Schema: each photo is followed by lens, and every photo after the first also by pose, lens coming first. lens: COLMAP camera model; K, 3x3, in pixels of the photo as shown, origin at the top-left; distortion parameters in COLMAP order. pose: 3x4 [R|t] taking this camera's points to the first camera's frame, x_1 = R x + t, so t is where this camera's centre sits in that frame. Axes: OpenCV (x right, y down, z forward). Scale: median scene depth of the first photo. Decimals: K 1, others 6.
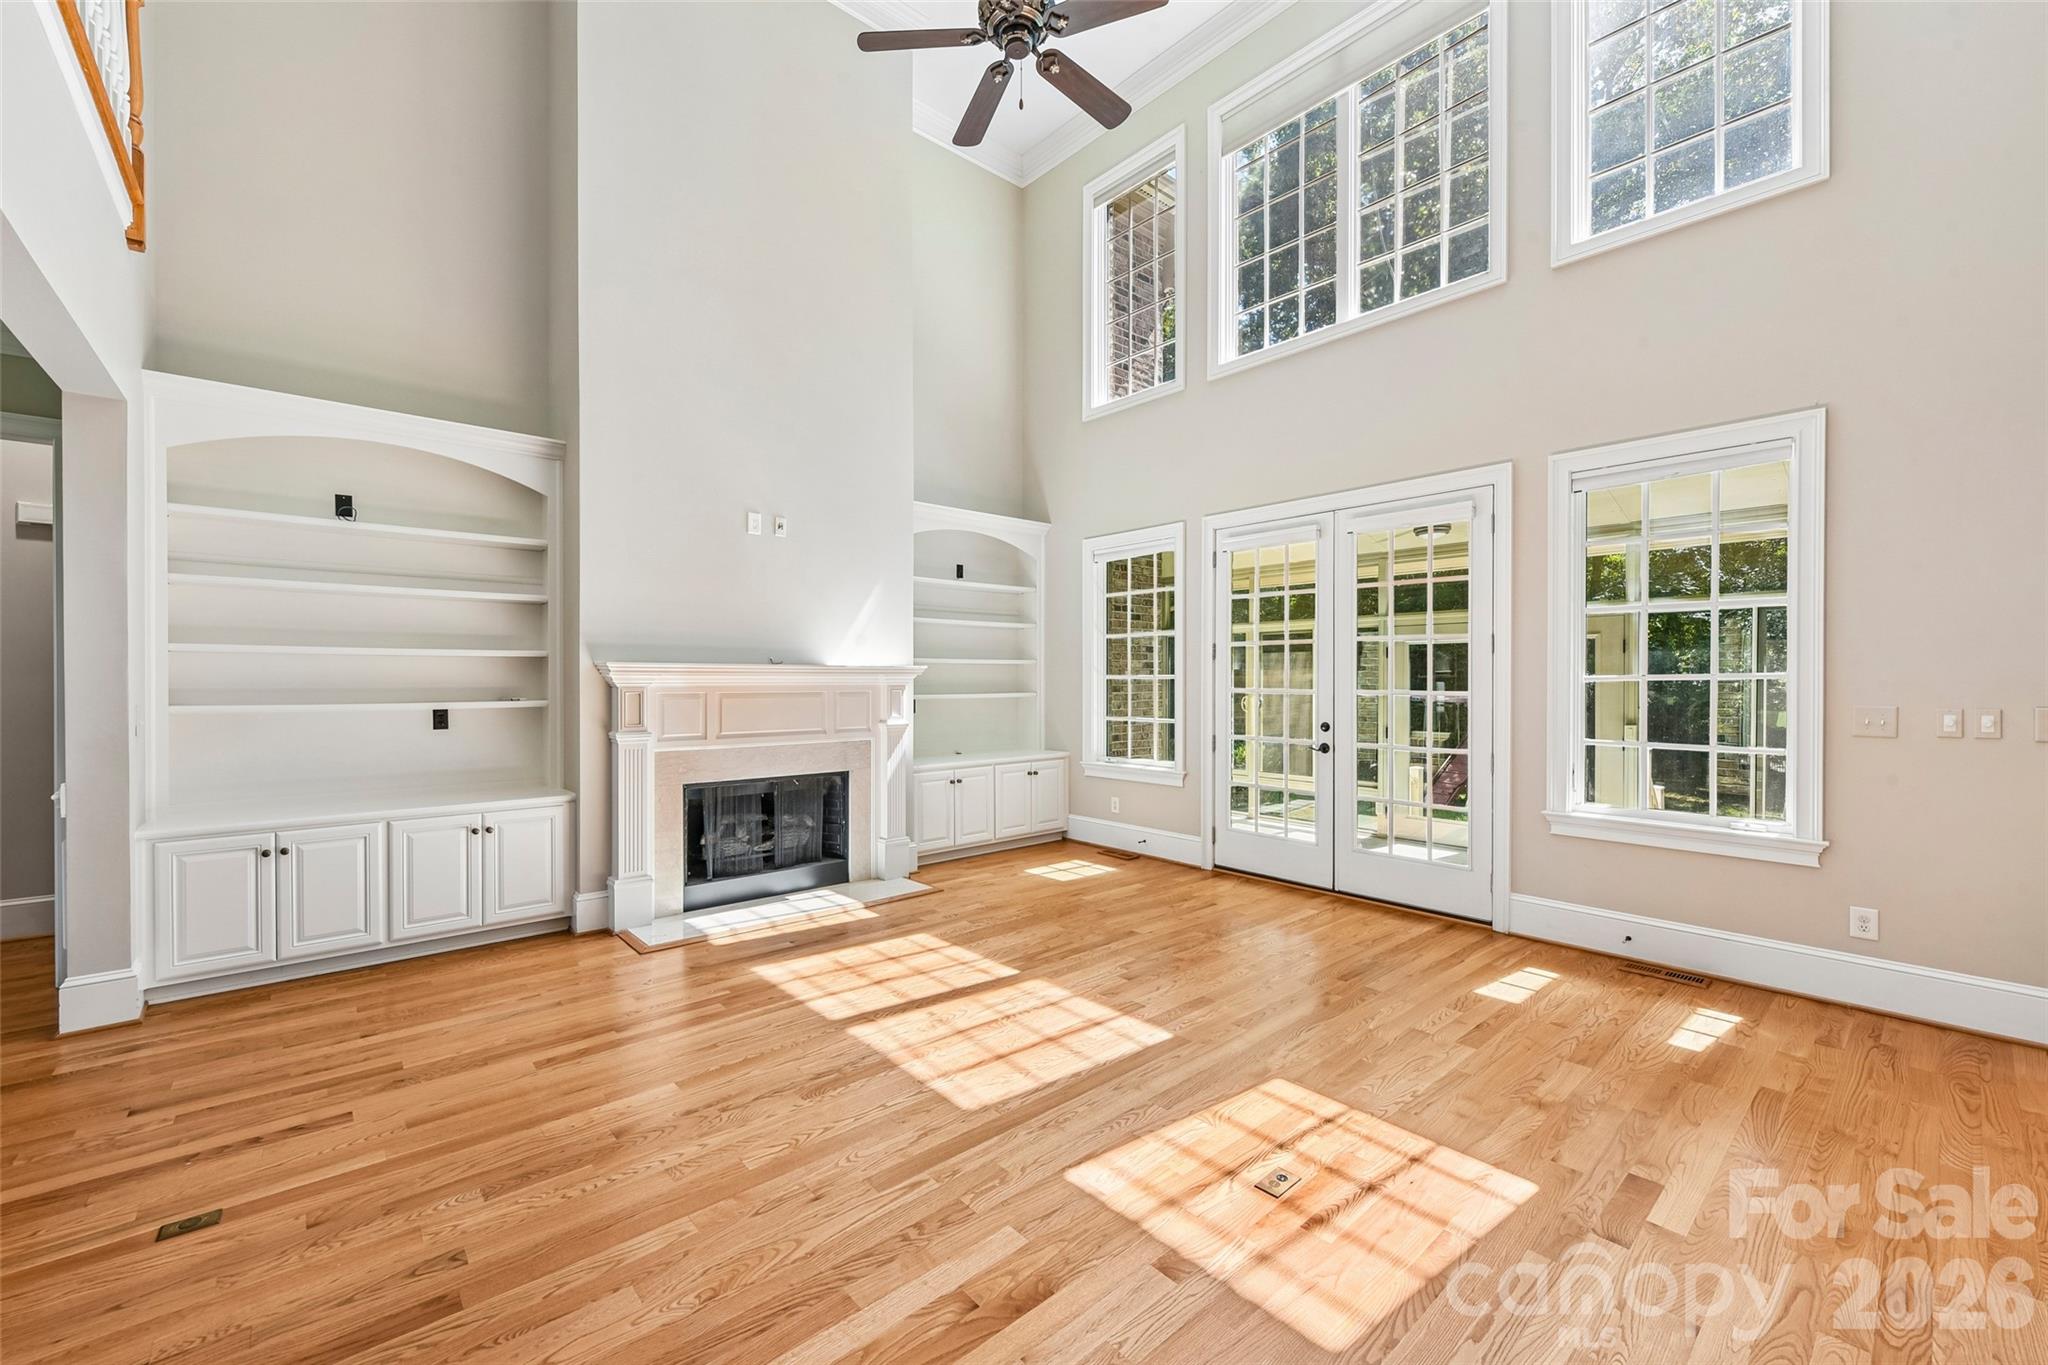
lens RADIAL K [[807.2, 0, 1026.1], [0, 807.2, 684.7], [0, 0, 1]] dist [-0.009323, -0.000142]
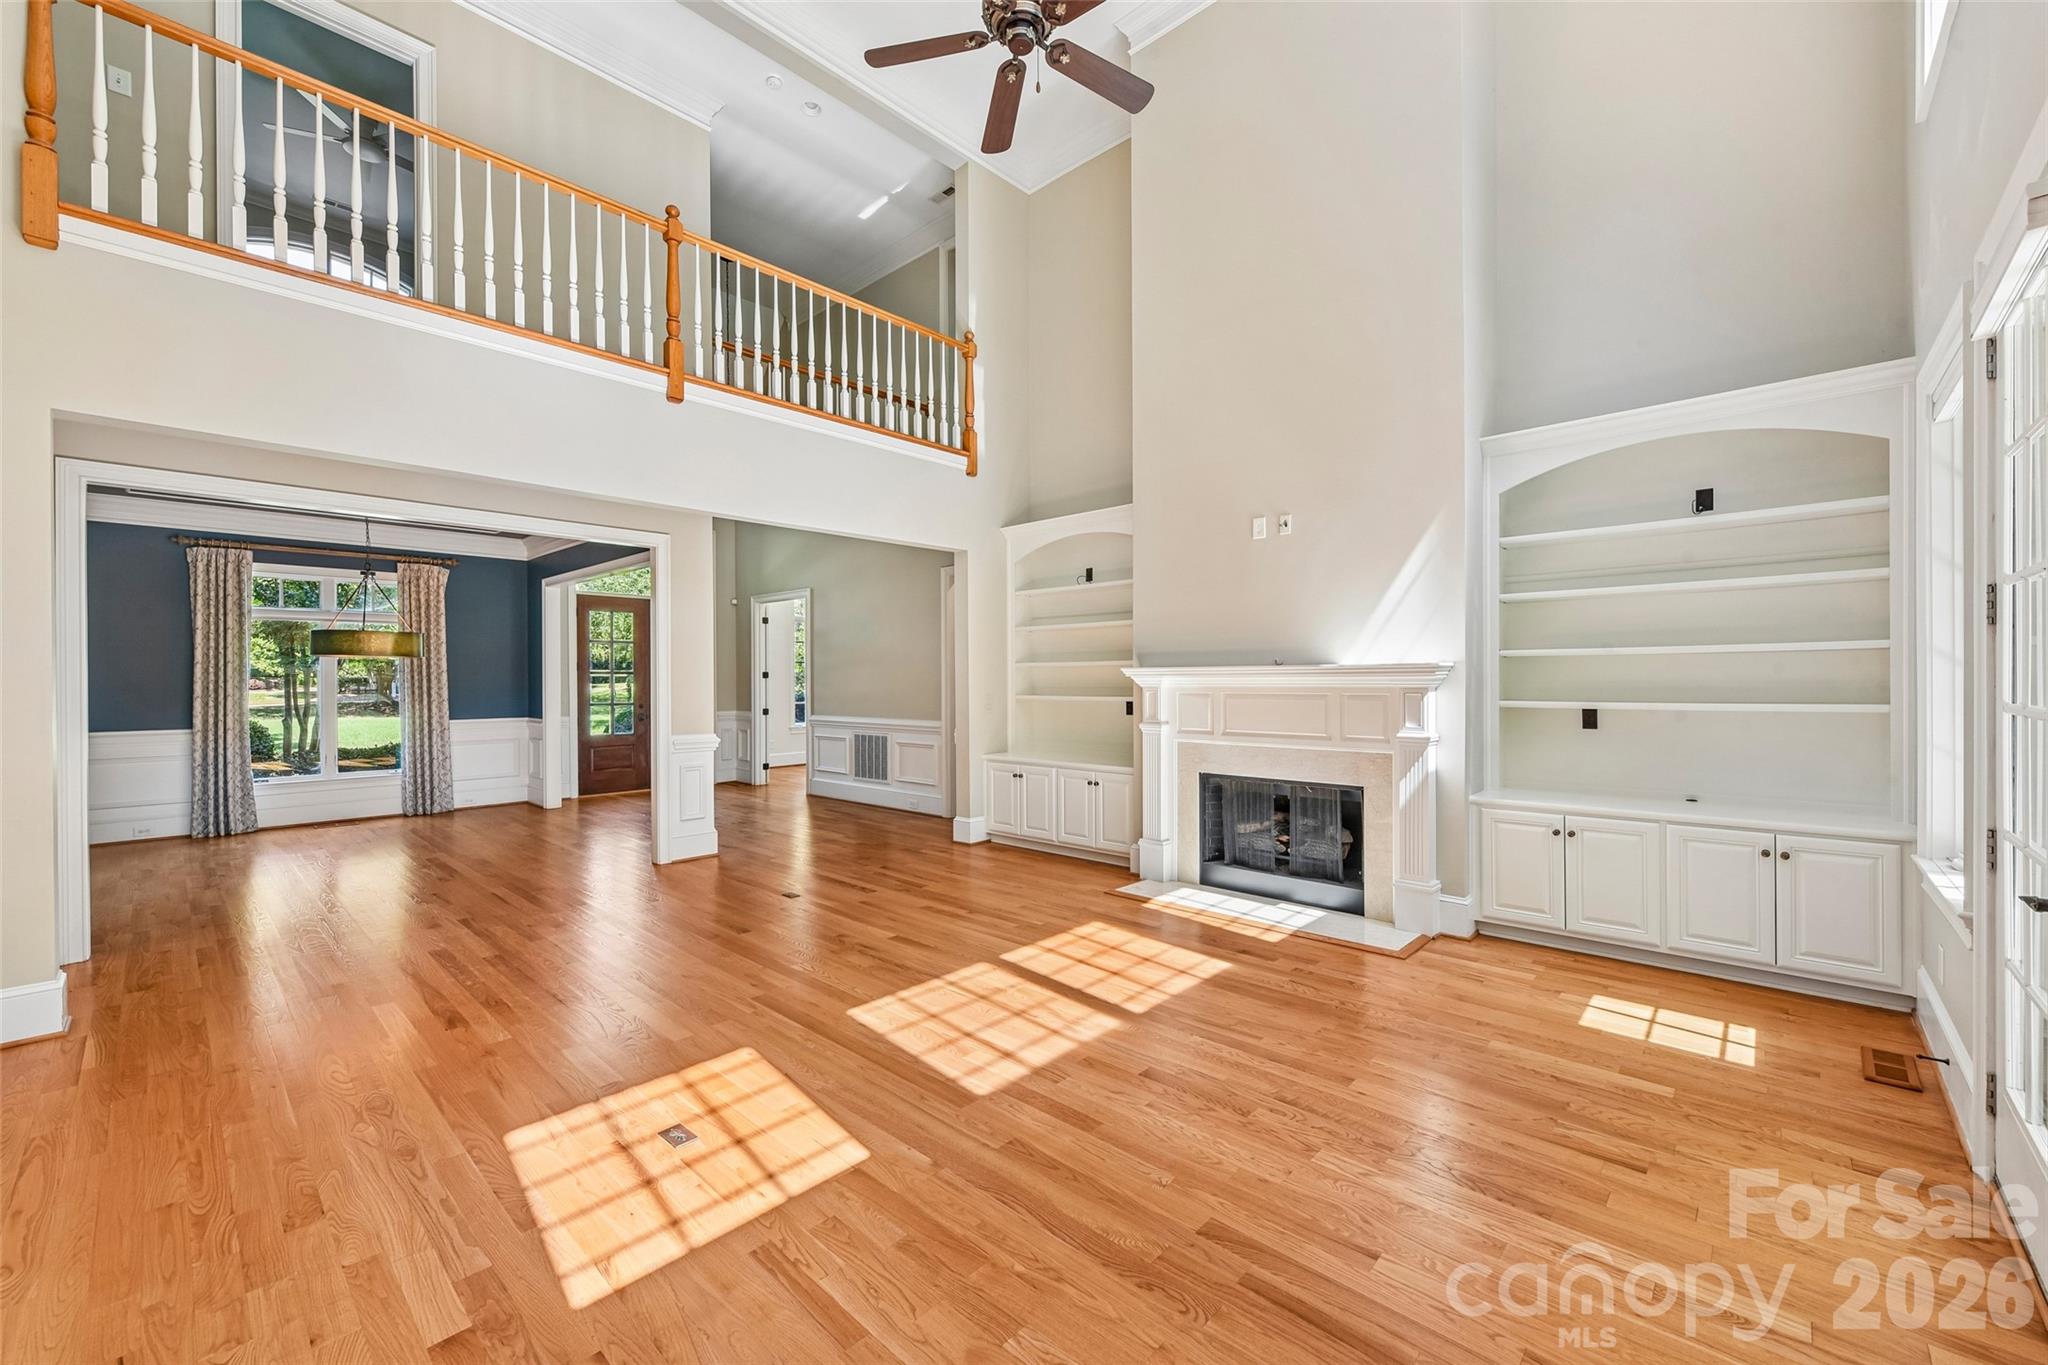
lens RADIAL K [[807.2, 0, 1027.1], [0, 807.2, 682.5], [0, 0, 1]] dist [-0.009323, -0.000142]
pose [[0.095655, -0.000556, -0.995414, 0.773347], [-0.005017, 0.999987, -0.001040, -0.001591], [0.995402, 0.005094, 0.095651, 0.721778]]
